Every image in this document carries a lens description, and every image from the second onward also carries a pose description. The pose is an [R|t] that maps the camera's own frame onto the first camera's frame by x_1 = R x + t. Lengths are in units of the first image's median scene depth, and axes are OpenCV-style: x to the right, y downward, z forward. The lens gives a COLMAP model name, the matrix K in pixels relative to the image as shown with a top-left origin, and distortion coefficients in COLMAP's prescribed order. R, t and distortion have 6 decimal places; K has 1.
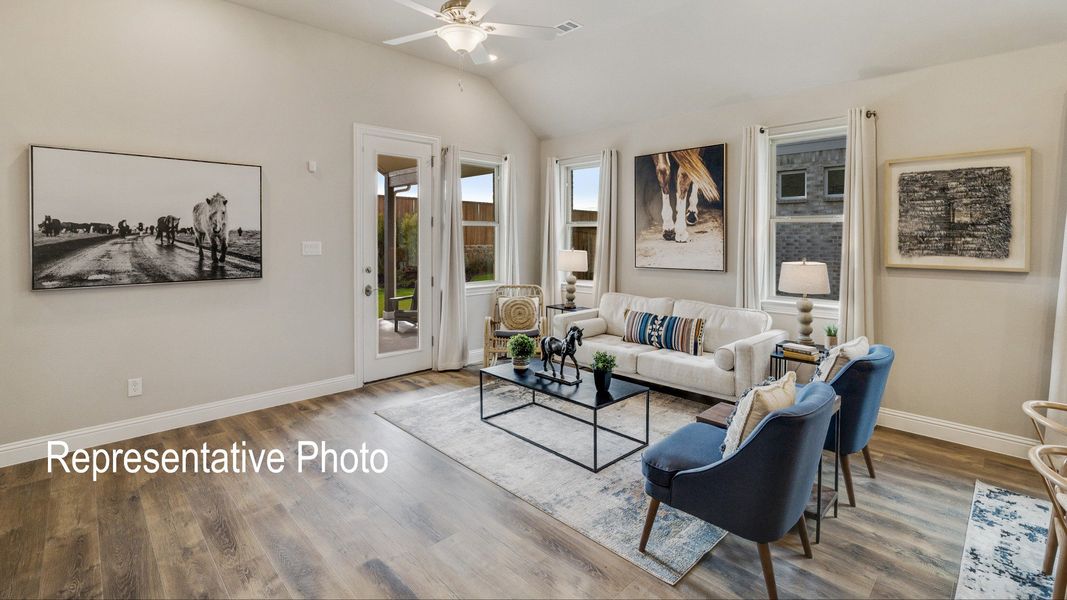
lens RADIAL K [[485.8, 0, 541.1], [0, 485.8, 266.9], [0, 0, 1]] dist [-0.016420, 0.006246]
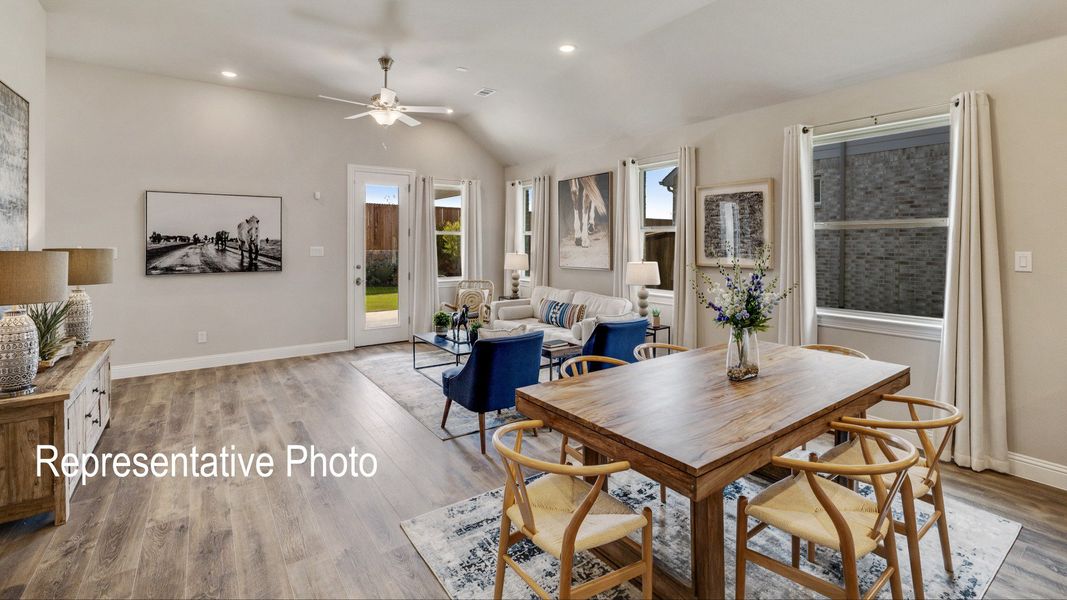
lens RADIAL K [[485.8, 0, 544.6], [0, 485.8, 270.8], [0, 0, 1]] dist [-0.016420, 0.006246]
pose [[0.987575, 0.006965, -0.156993, 0.477316], [-0.007546, 0.999967, -0.003103, 0.020705], [0.156966, 0.004250, 0.987595, -0.367917]]
